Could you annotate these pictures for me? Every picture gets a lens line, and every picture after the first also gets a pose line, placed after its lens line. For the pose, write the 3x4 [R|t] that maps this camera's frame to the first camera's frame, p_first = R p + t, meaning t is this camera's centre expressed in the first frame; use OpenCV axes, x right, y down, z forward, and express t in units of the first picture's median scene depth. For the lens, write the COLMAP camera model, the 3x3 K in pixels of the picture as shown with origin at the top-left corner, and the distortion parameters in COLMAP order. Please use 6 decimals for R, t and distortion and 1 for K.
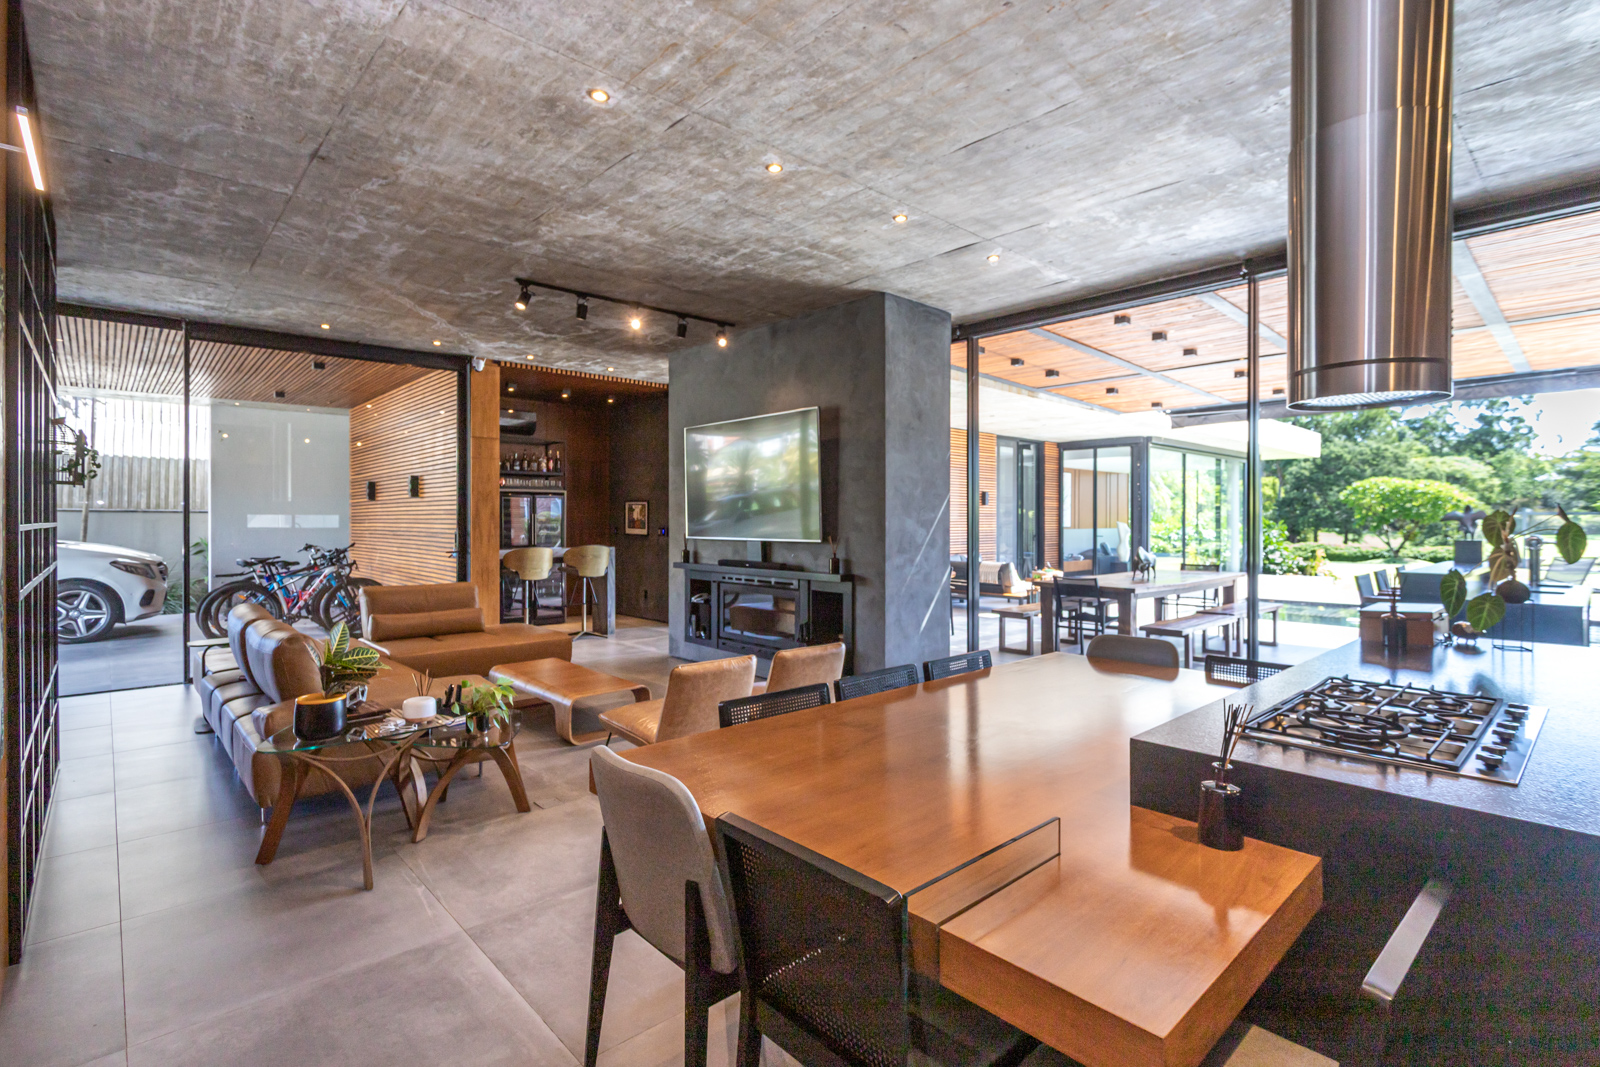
lens RADIAL K [[768.3, 0, 776.2], [0, 768.3, 520.1], [0, 0, 1]] dist [0.001168, 0.001776]
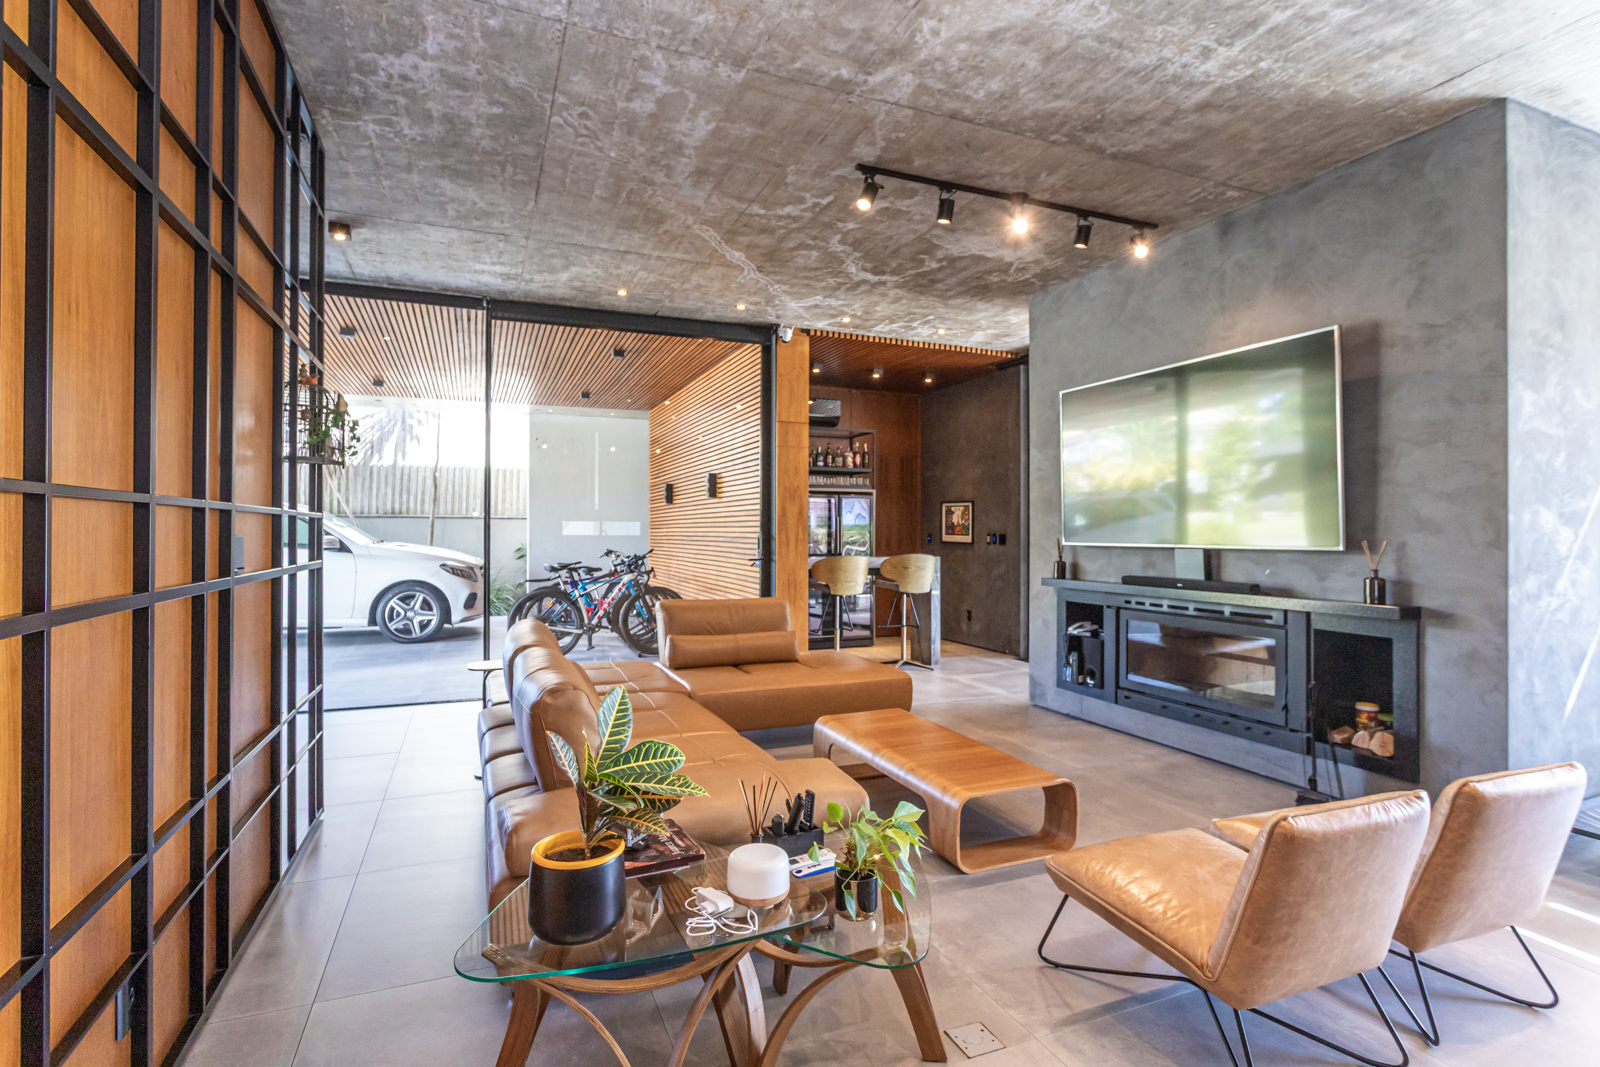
lens RADIAL K [[768.3, 0, 793.3], [0, 768.3, 532.4], [0, 0, 1]] dist [0.001168, 0.001776]
pose [[0.948123, 0.003539, -0.317884, -0.140968], [-0.003828, 0.999993, -0.000287, 0.014625], [0.317881, 0.001489, 0.948130, 0.265060]]
